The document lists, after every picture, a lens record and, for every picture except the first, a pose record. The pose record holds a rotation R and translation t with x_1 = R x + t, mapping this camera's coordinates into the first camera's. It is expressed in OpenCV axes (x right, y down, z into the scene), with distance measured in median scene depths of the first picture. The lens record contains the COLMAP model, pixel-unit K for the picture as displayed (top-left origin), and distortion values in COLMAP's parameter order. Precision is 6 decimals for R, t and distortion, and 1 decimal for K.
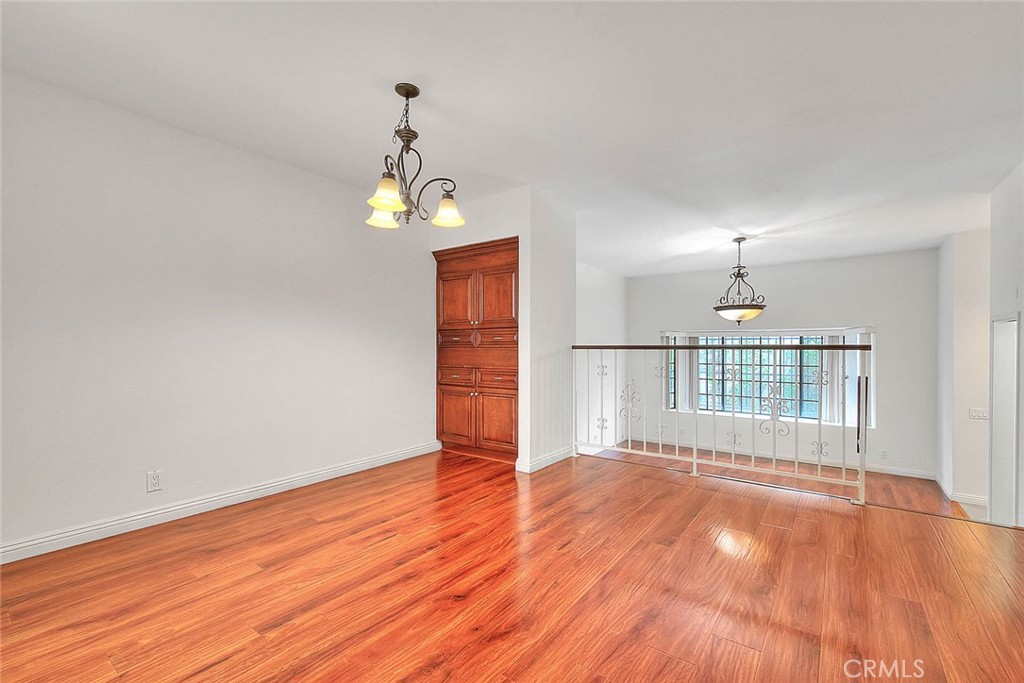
lens RADIAL K [[430.5, 0, 514.7], [0, 430.5, 347.0], [0, 0, 1]] dist [-0.004176, -0.000308]
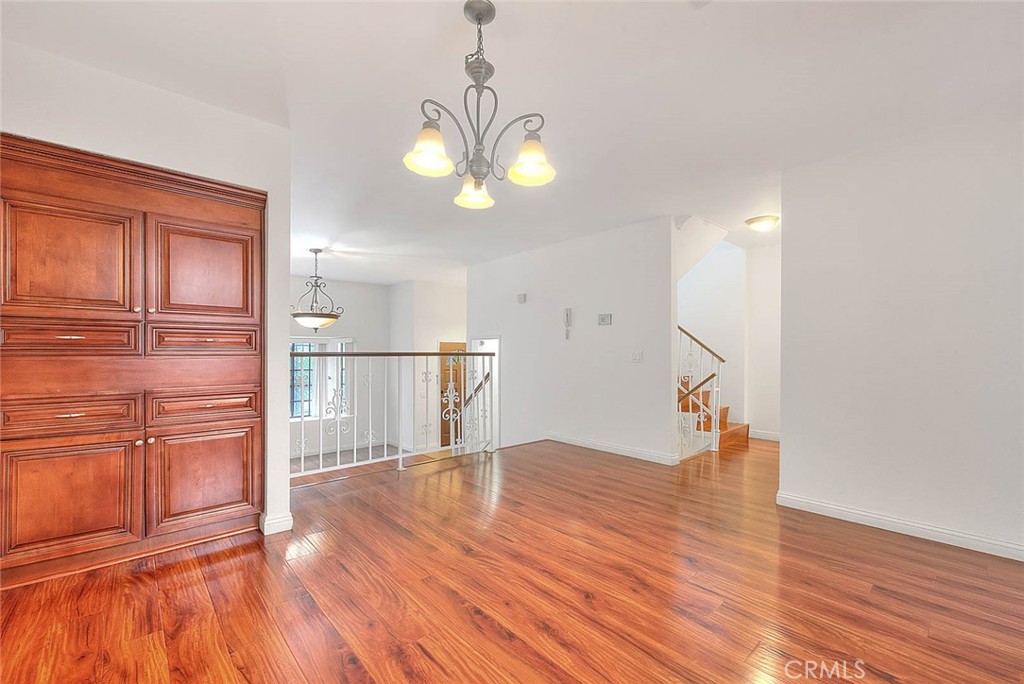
lens RADIAL K [[430.5, 0, 504.7], [0, 430.5, 358.6], [0, 0, 1]] dist [-0.004176, -0.000308]
pose [[0.200205, -0.013274, 0.979664, -0.440852], [0.000561, 0.999910, 0.013434, -0.002208], [-0.979754, -0.002140, 0.200194, 0.370539]]
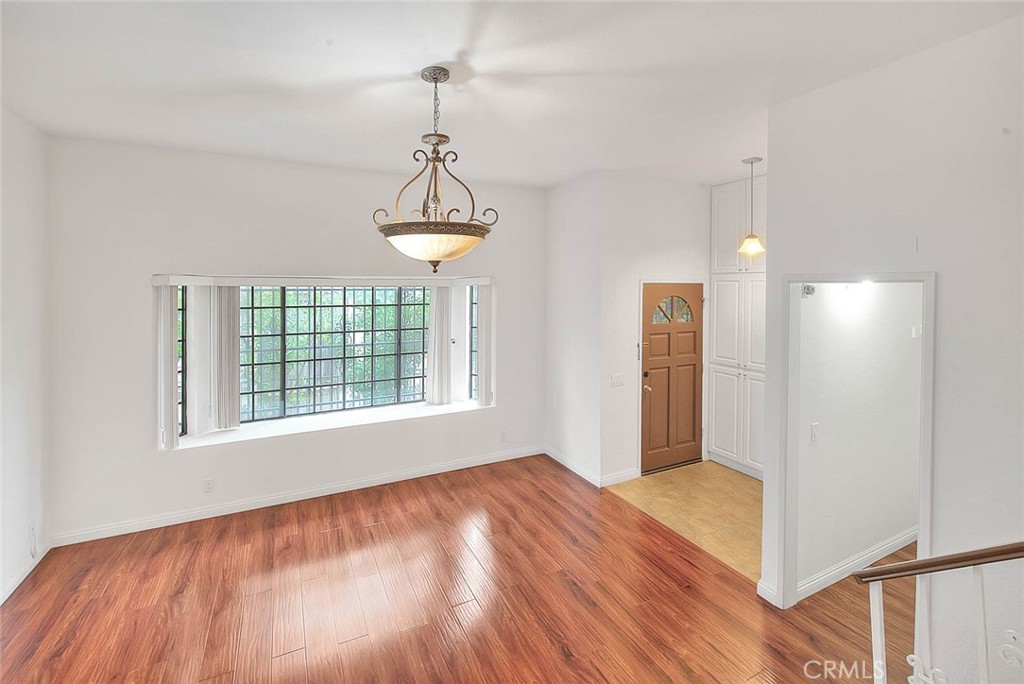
lens RADIAL K [[430.5, 0, 494.7], [0, 430.5, 289.8], [0, 0, 1]] dist [-0.004176, -0.000308]
pose [[0.453114, -0.010113, 0.891395, 0.173849], [0.002691, 0.999947, 0.009977, -0.039900], [-0.891448, -0.002122, 0.453117, 0.808506]]
